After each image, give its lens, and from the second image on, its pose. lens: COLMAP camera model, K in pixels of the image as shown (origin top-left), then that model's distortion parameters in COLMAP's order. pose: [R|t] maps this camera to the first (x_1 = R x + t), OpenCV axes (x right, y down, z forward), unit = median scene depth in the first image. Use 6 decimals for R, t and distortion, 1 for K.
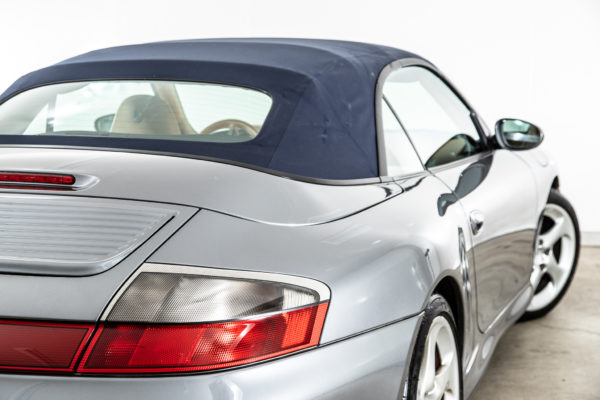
lens RADIAL K [[1079.7, 0, 299.3], [0, 1079.7, 199.2], [0, 0, 1]] dist [0.283229, -0.009070]
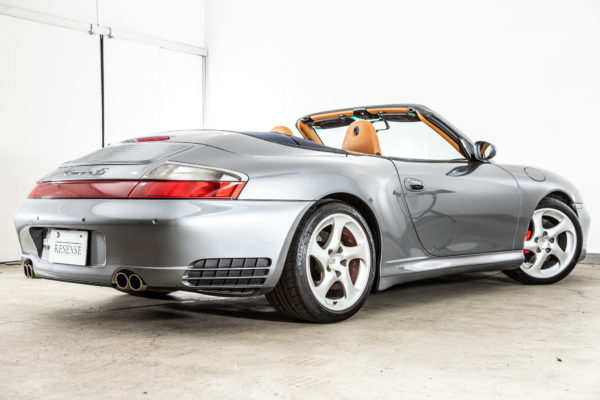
lens RADIAL K [[837.9, 0, 298.1], [0, 837.9, 197.9], [0, 0, 1]] dist [0.156413, 0.003883]
pose [[0.919206, 0.010311, -0.393643, 0.639485], [-0.059310, 0.991878, -0.112515, 0.251025], [0.389286, 0.126772, 0.912352, -0.410620]]
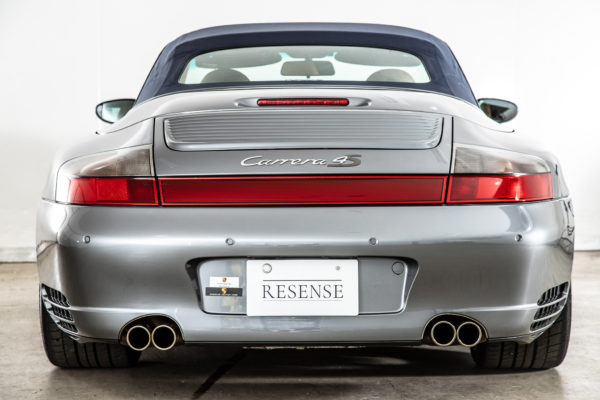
lens RADIAL K [[1432.7, 0, 301.4], [0, 1432.7, 199.5], [0, 0, 1]] dist [0.493826, -0.601686]
pose [[0.938972, -0.015442, 0.343646, -0.794841], [0.043897, 0.996203, -0.075178, 0.215015], [-0.341180, 0.085675, 0.936085, -0.613147]]
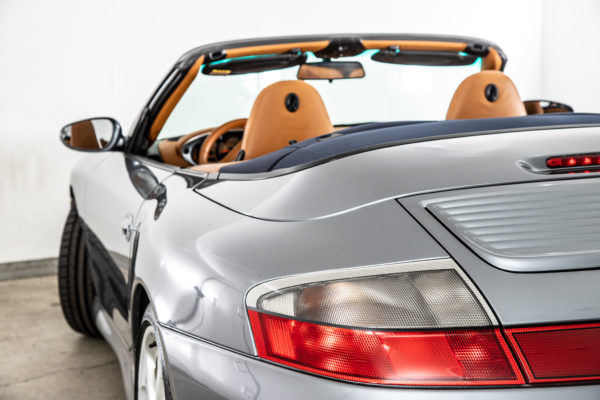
lens RADIAL K [[1168.3, 0, 302.0], [0, 1168.3, 198.1], [0, 0, 1]] dist [0.269339, 0.096125]
pose [[0.798999, -0.085907, 0.595164, -0.911727], [0.102185, 0.994745, 0.006401, -0.018496], [-0.592586, 0.055702, 0.803579, 0.359525]]
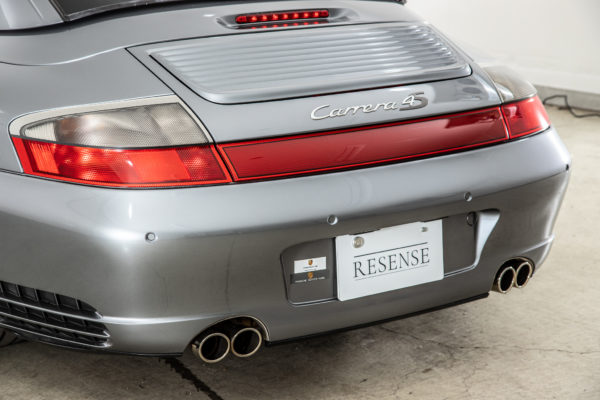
lens RADIAL K [[1256.3, 0, 299.0], [0, 1256.3, 201.5], [0, 0, 1]] dist [0.365856, 0.113487]
pose [[0.587741, -0.197532, 0.784564, -1.190531], [0.099502, 0.980023, 0.172203, -0.050941], [-0.802907, -0.023145, 0.595655, 0.179524]]
